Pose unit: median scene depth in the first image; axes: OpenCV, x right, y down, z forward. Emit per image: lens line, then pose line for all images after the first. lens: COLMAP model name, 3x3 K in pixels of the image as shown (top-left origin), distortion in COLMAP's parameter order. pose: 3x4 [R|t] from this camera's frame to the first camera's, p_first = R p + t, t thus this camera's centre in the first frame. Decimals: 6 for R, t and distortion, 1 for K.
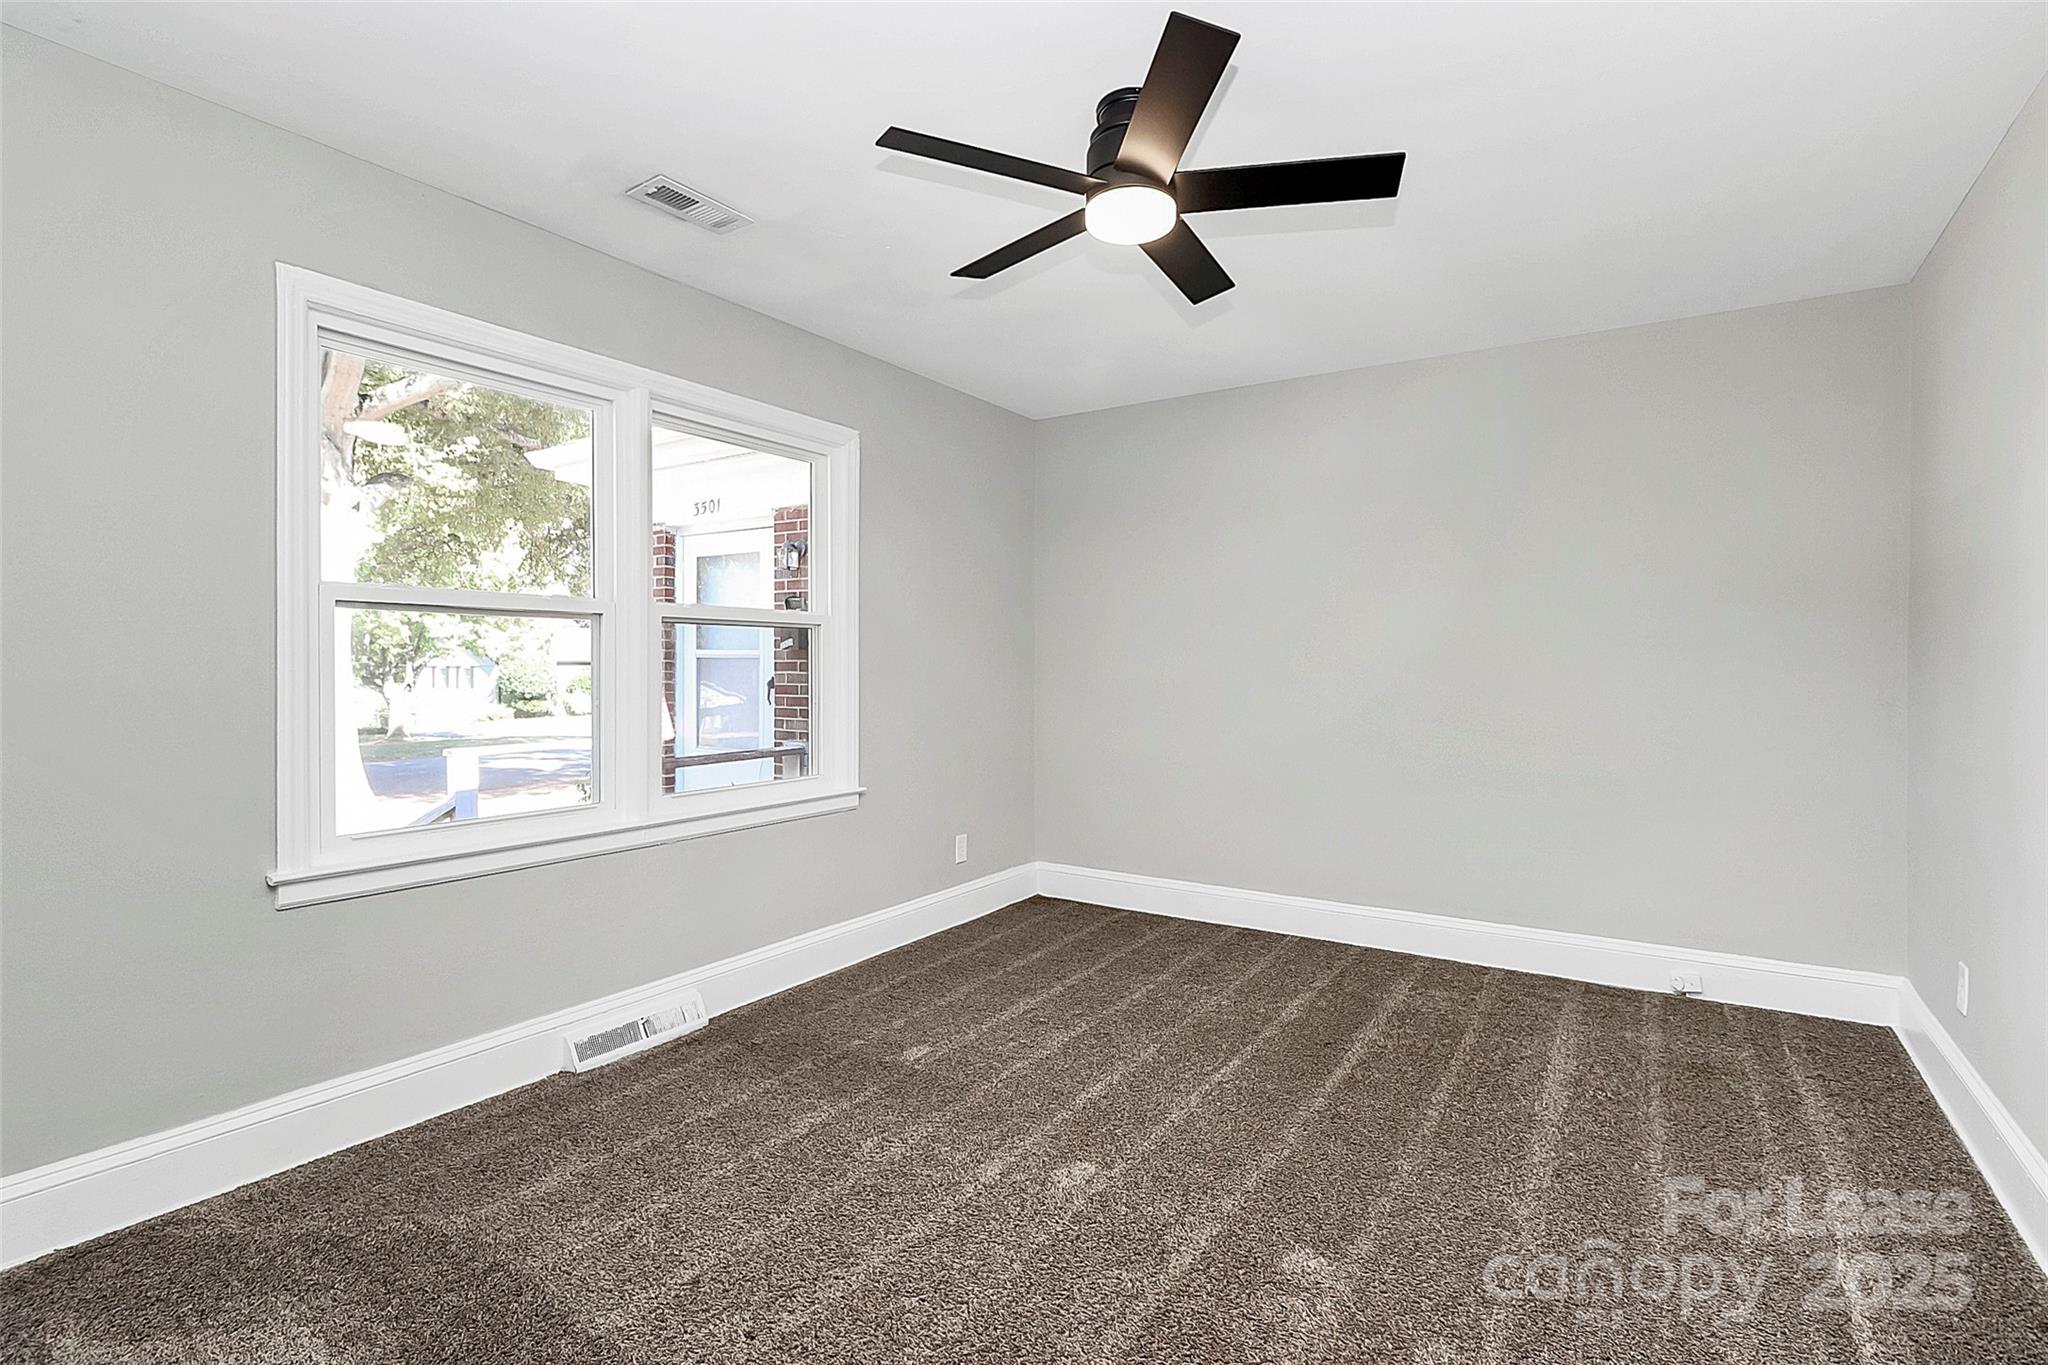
lens RADIAL K [[959.6, 0, 1026.8], [0, 959.6, 665.7], [0, 0, 1]] dist [0.002423, -0.014890]
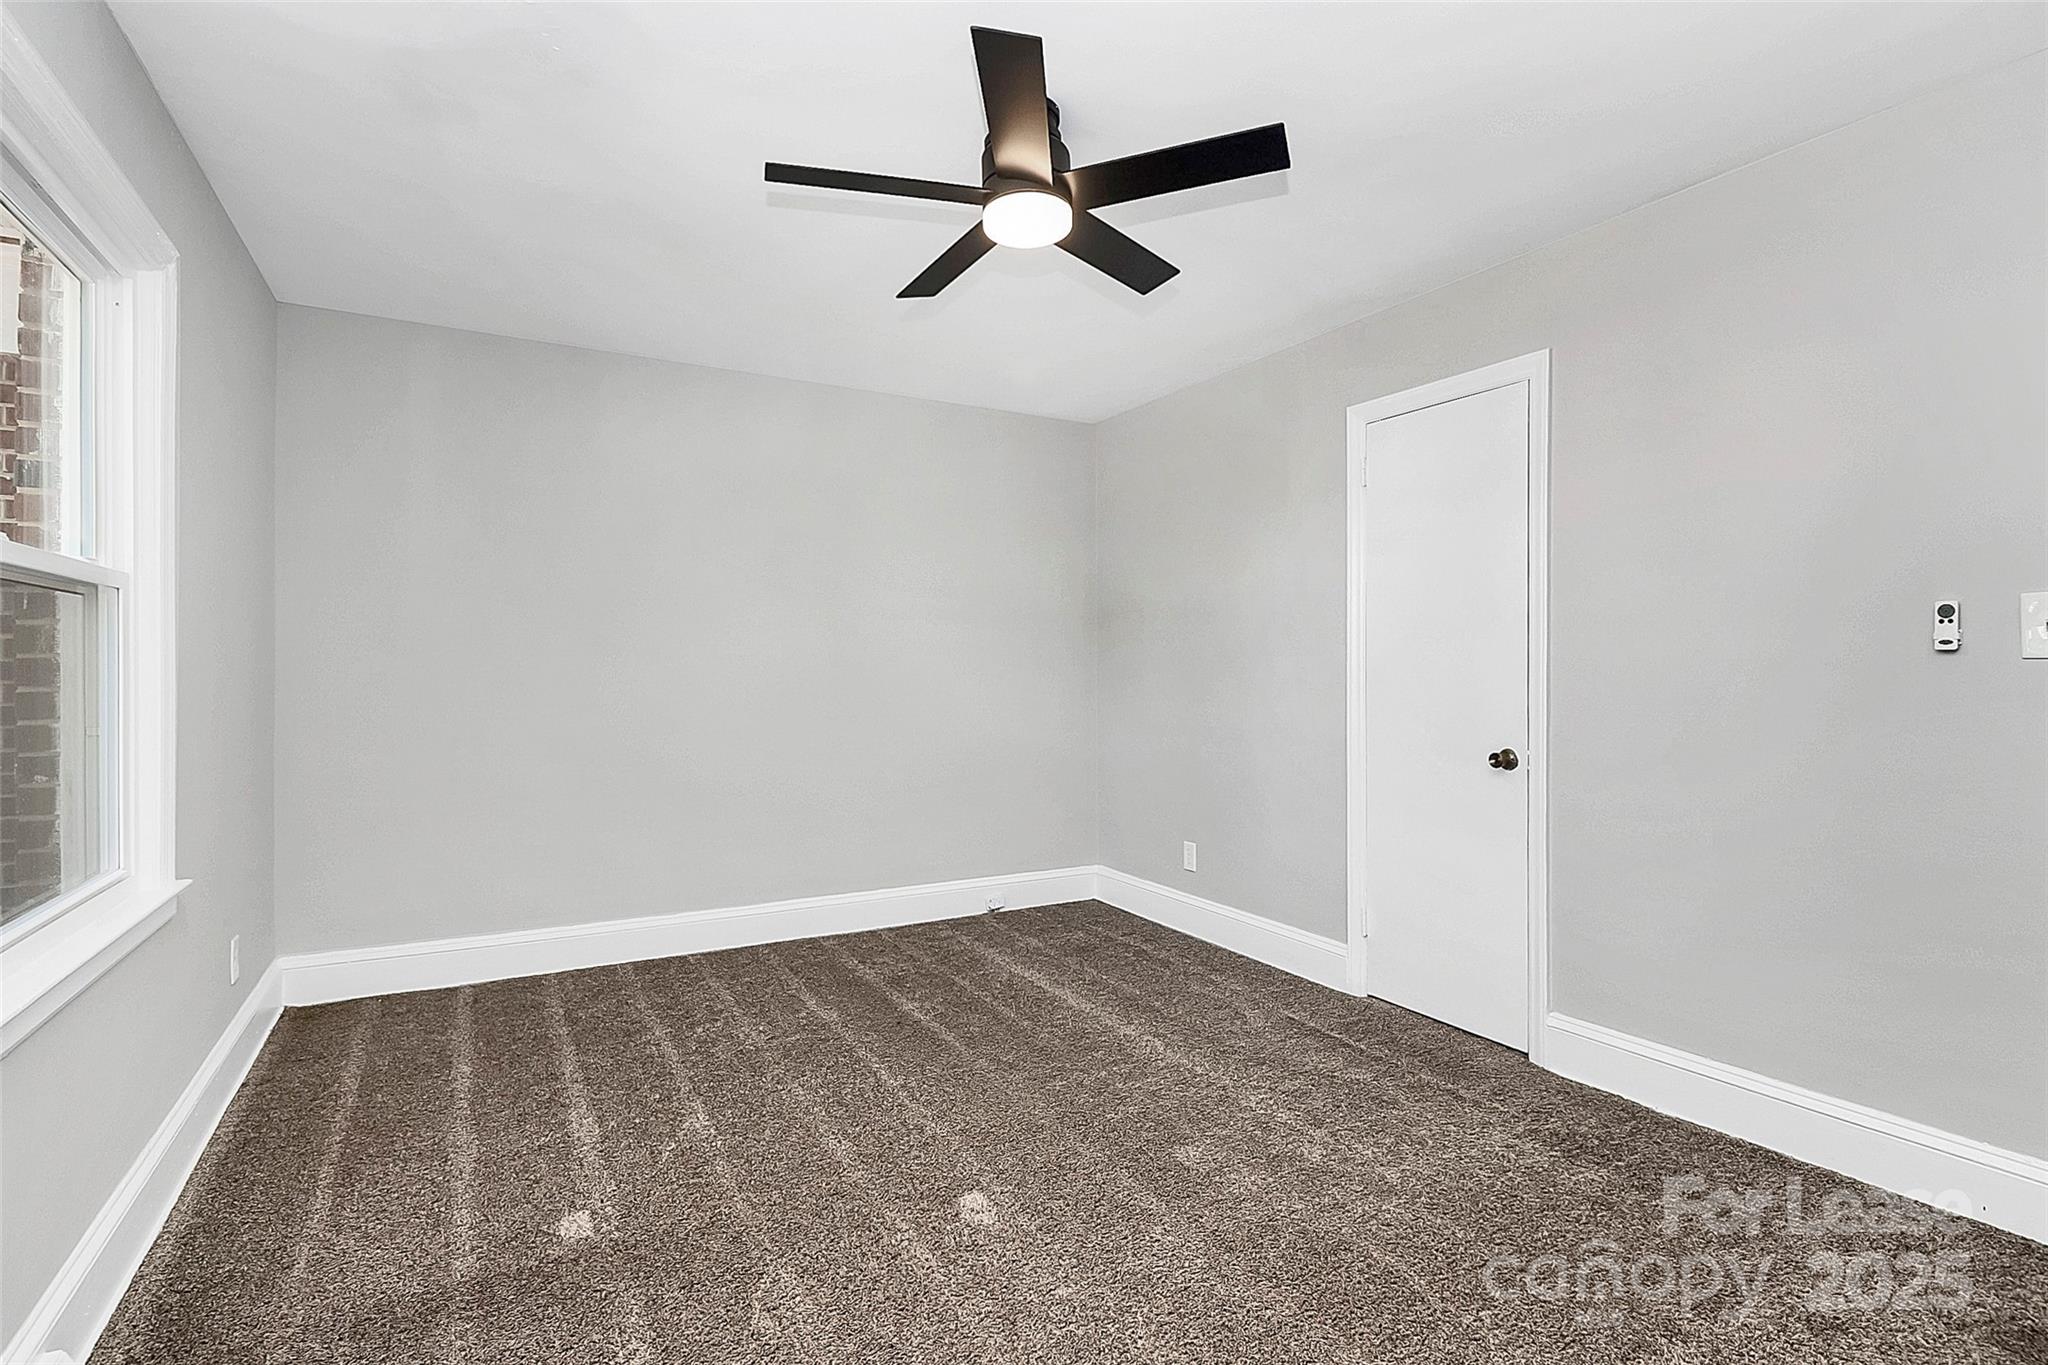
lens RADIAL K [[959.6, 0, 1026.8], [0, 959.6, 665.7], [0, 0, 1]] dist [0.002423, -0.014890]
pose [[0.462537, 0.003852, 0.886592, -0.494224], [-0.002135, 0.999993, -0.003231, 0.003761], [-0.886597, -0.000398, 0.462542, 0.343242]]
